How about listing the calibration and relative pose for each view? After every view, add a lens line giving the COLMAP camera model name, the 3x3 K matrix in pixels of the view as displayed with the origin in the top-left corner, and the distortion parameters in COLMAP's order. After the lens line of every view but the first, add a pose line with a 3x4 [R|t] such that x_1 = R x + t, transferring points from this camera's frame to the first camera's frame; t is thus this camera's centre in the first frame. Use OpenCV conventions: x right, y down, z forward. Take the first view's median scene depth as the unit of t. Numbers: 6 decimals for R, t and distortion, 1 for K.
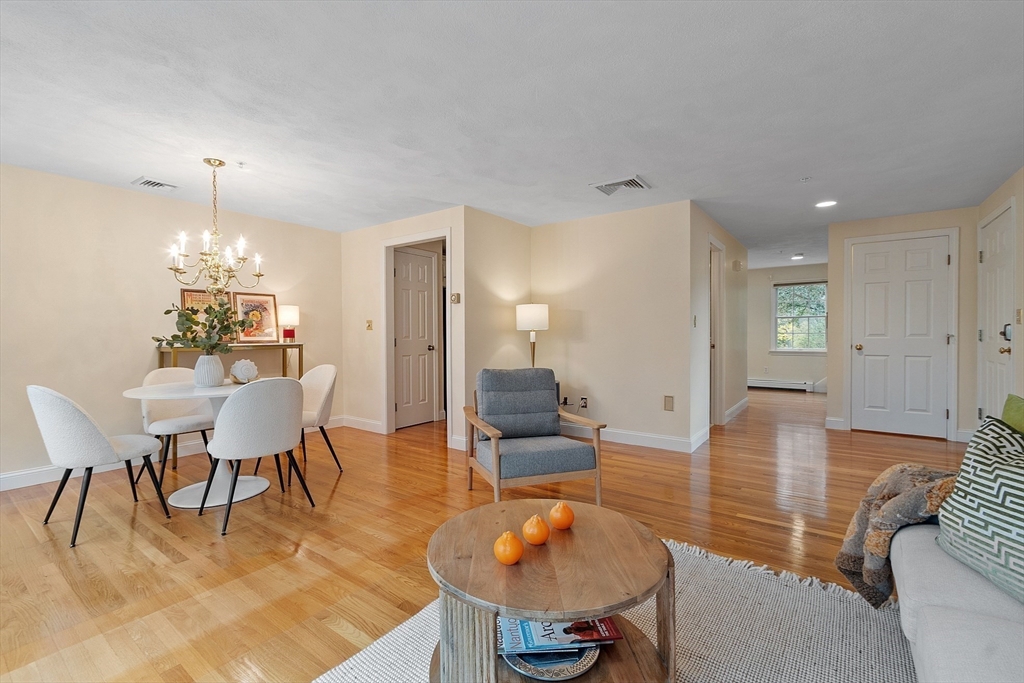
lens RADIAL K [[443.5, 0, 505.5], [0, 443.5, 339.1], [0, 0, 1]] dist [0.000489, -0.000216]
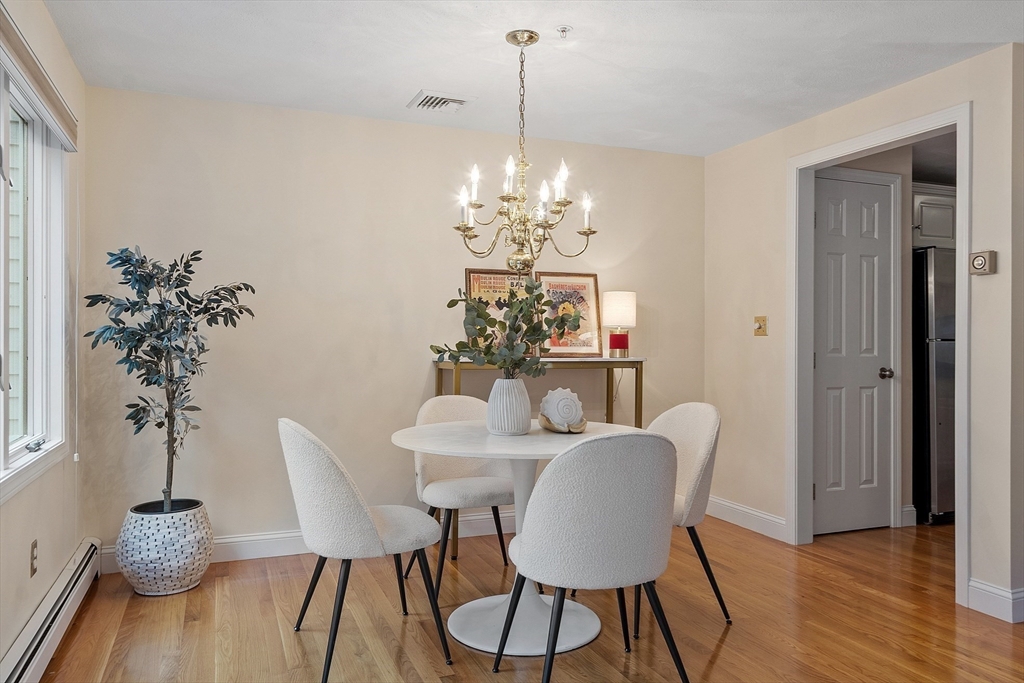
lens RADIAL K [[725.0, 0, 512.0], [0, 725.0, 341.5], [0, 0, 1]] dist [0.003219, 0.000355]
pose [[0.852061, 0.007475, -0.523389, -0.176187], [-0.014967, 0.999837, -0.010088, -0.001706], [0.523228, 0.016429, 0.852034, 0.206664]]
